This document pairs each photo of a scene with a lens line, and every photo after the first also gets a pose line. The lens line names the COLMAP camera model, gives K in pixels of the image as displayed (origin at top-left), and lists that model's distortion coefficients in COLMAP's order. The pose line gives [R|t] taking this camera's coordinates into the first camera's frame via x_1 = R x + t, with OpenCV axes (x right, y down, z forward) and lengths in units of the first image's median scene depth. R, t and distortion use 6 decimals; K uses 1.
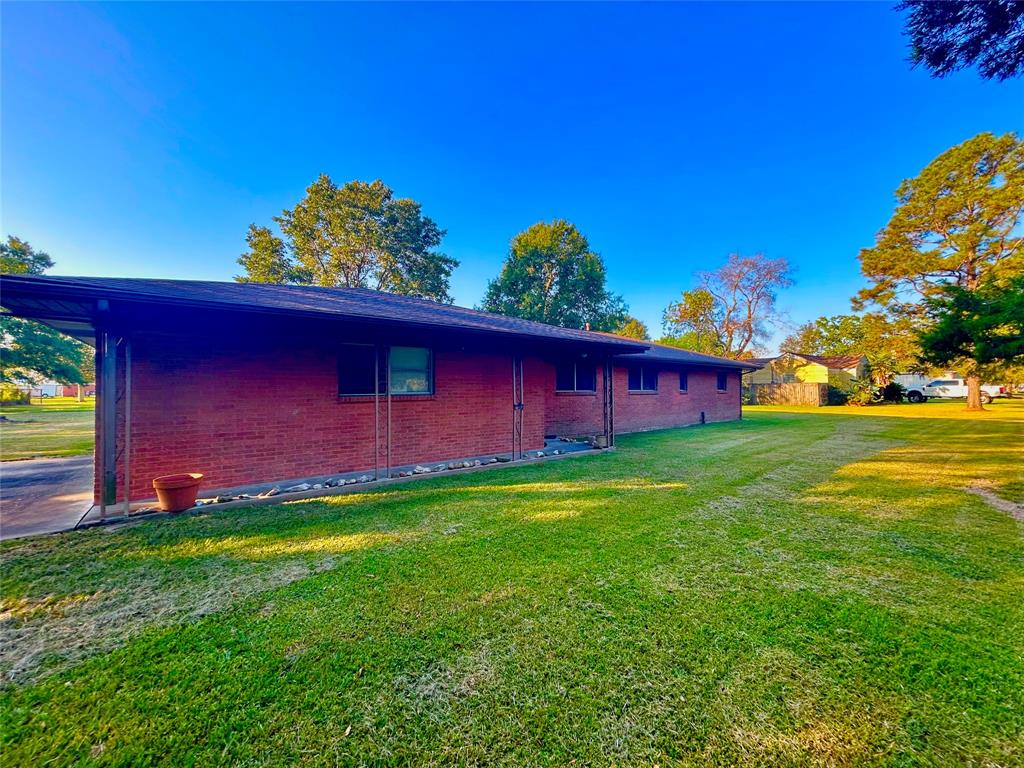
lens RADIAL K [[409.0, 0, 512.0], [0, 409.0, 384.0], [0, 0, 1]] dist [-0.002510, -0.000233]
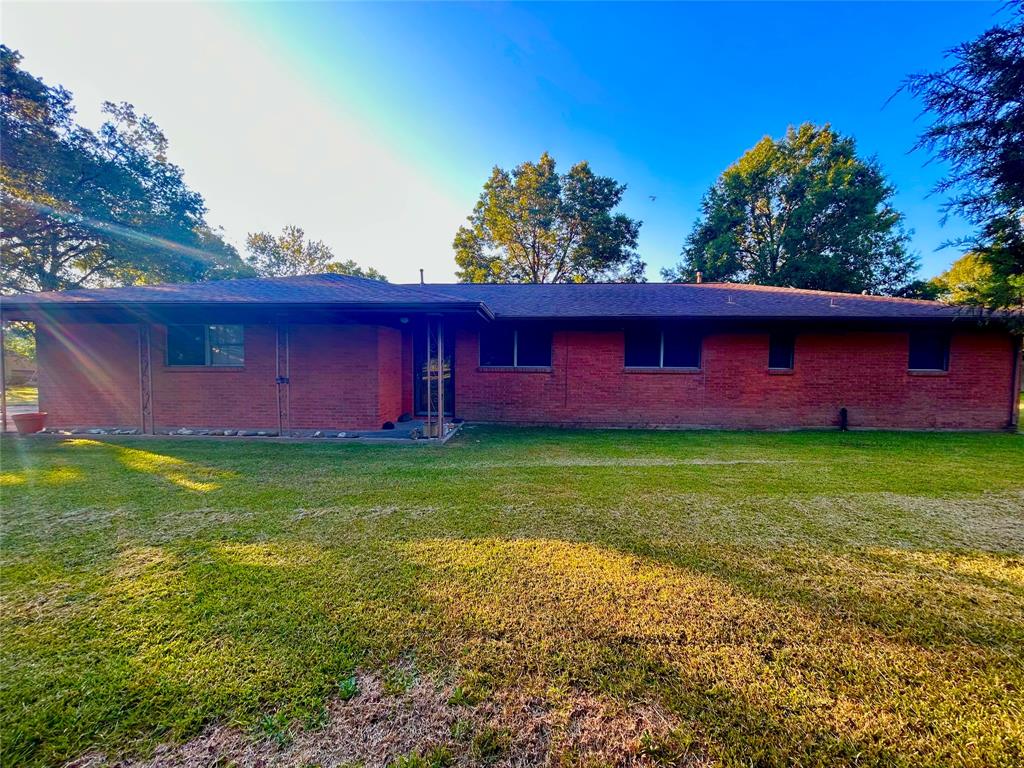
lens RADIAL K [[409.0, 0, 512.0], [0, 409.0, 384.0], [0, 0, 1]] dist [-0.002510, -0.000233]
pose [[0.760252, 0.036502, -0.648602, 0.553537], [-0.000477, 0.998451, 0.055631, 0.005996], [0.649628, -0.041985, 0.759092, 0.336966]]
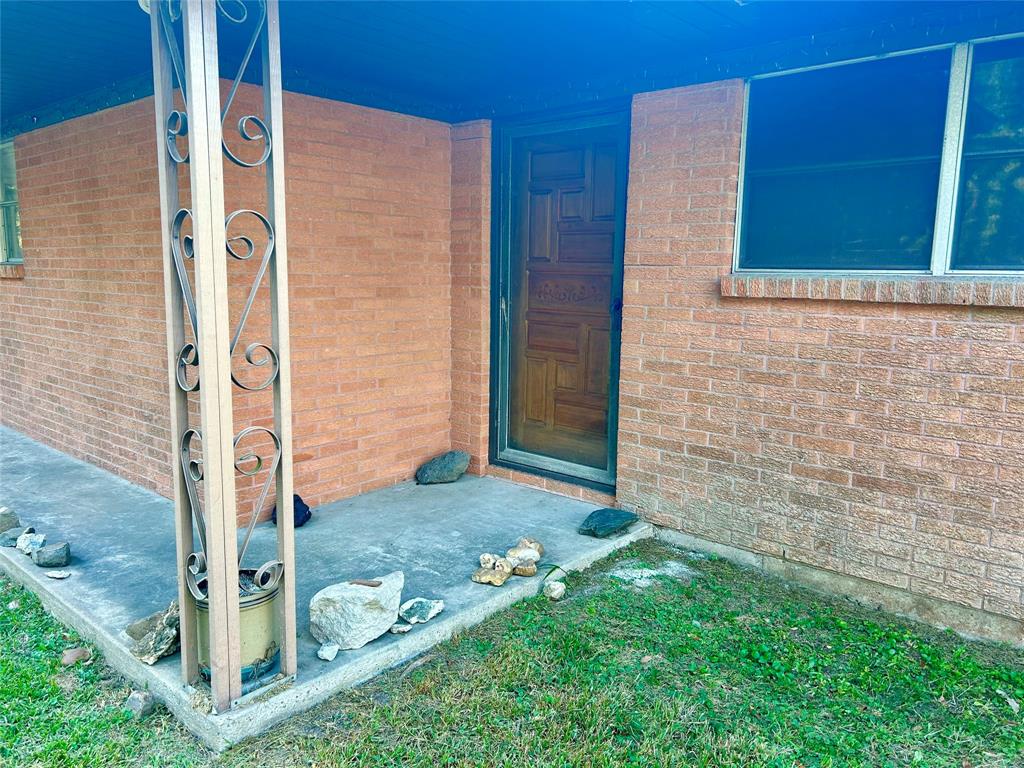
lens RADIAL K [[775.1, 0, 512.0], [0, 775.1, 384.0], [0, 0, 1]] dist [0.036289, -0.000547]
pose [[0.177199, 0.149346, -0.972778, 0.317199], [-0.002928, 0.988495, 0.151226, 0.012818], [0.984171, -0.023948, 0.175598, 0.691160]]
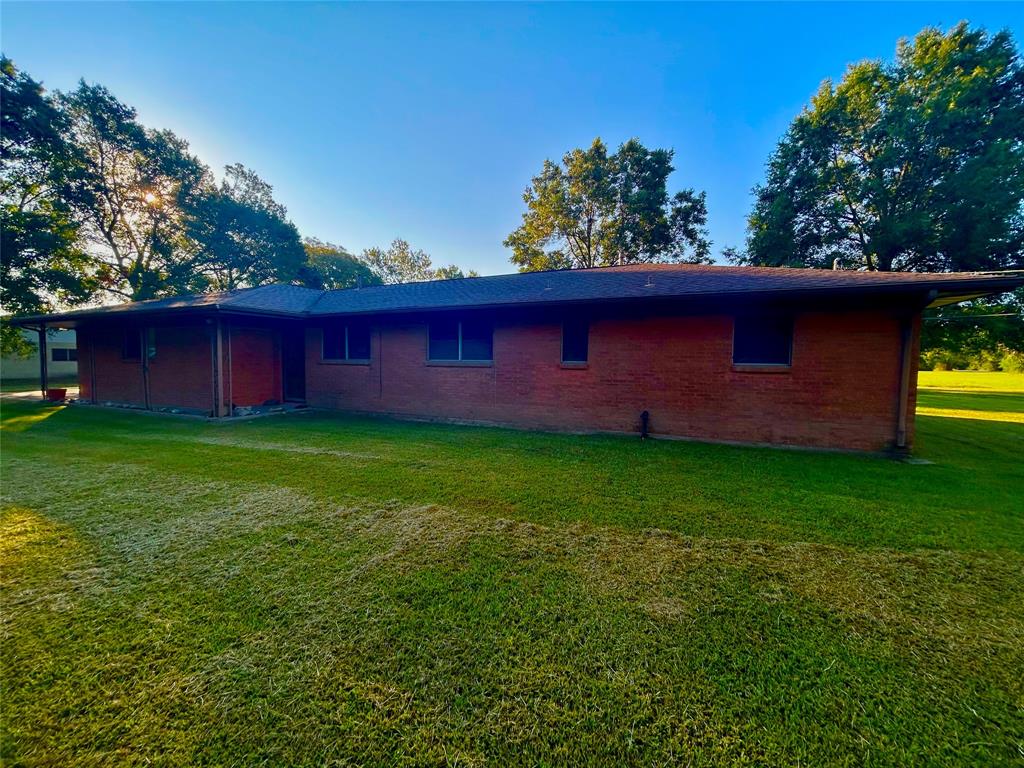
lens RADIAL K [[409.0, 0, 512.0], [0, 409.0, 384.0], [0, 0, 1]] dist [-0.002510, -0.000233]
pose [[0.474015, 0.057086, -0.878664, 0.905739], [0.000231, 0.997888, 0.064957, 0.011062], [0.880517, -0.030994, 0.473000, 0.756503]]
